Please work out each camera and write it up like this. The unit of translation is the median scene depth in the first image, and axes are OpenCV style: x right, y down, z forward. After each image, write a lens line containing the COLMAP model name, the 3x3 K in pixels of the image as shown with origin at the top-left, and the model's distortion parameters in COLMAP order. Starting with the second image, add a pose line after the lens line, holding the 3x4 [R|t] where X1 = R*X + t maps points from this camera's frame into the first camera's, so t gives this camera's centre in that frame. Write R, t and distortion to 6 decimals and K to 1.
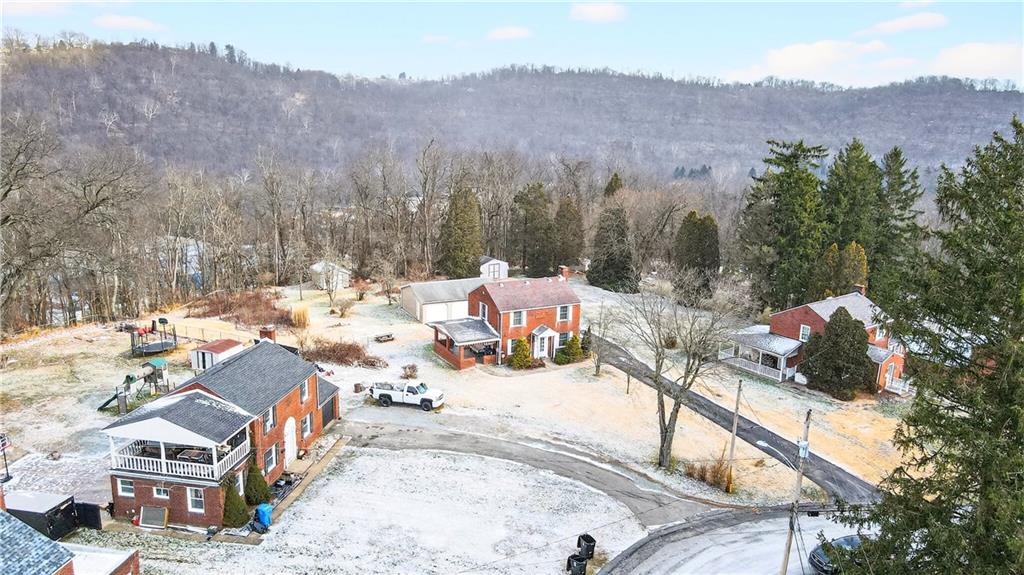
lens RADIAL K [[761.0, 0, 512.0], [0, 761.0, 287.5], [0, 0, 1]] dist [-0.005949, 0.000586]
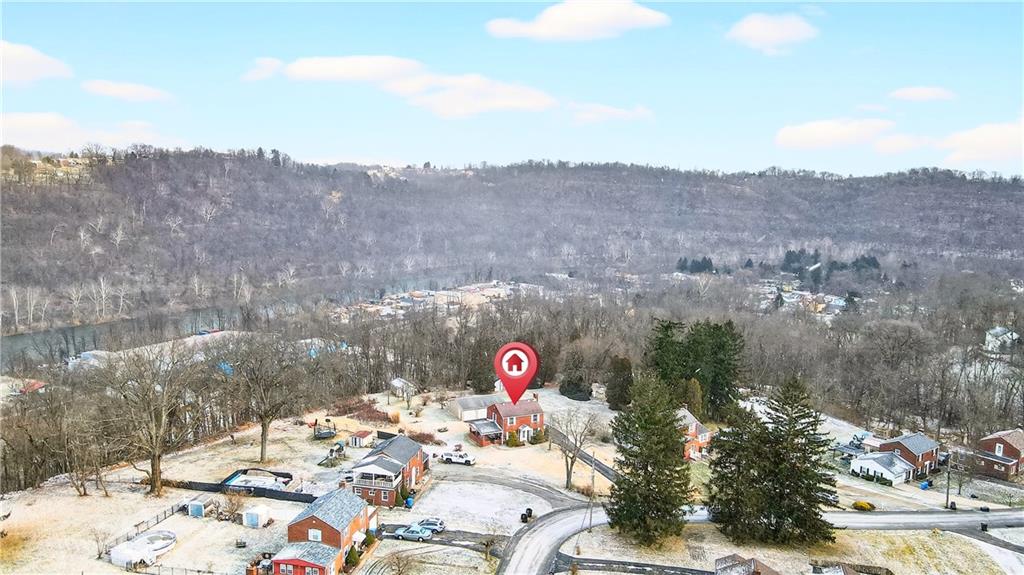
lens RADIAL K [[761.0, 0, 512.0], [0, 761.0, 287.5], [0, 0, 1]] dist [-0.005949, 0.000586]
pose [[0.999644, -0.001976, -0.026599, 0.007111], [-0.000637, 0.995200, -0.097856, -0.012836], [0.026665, 0.097838, 0.994845, -0.116643]]
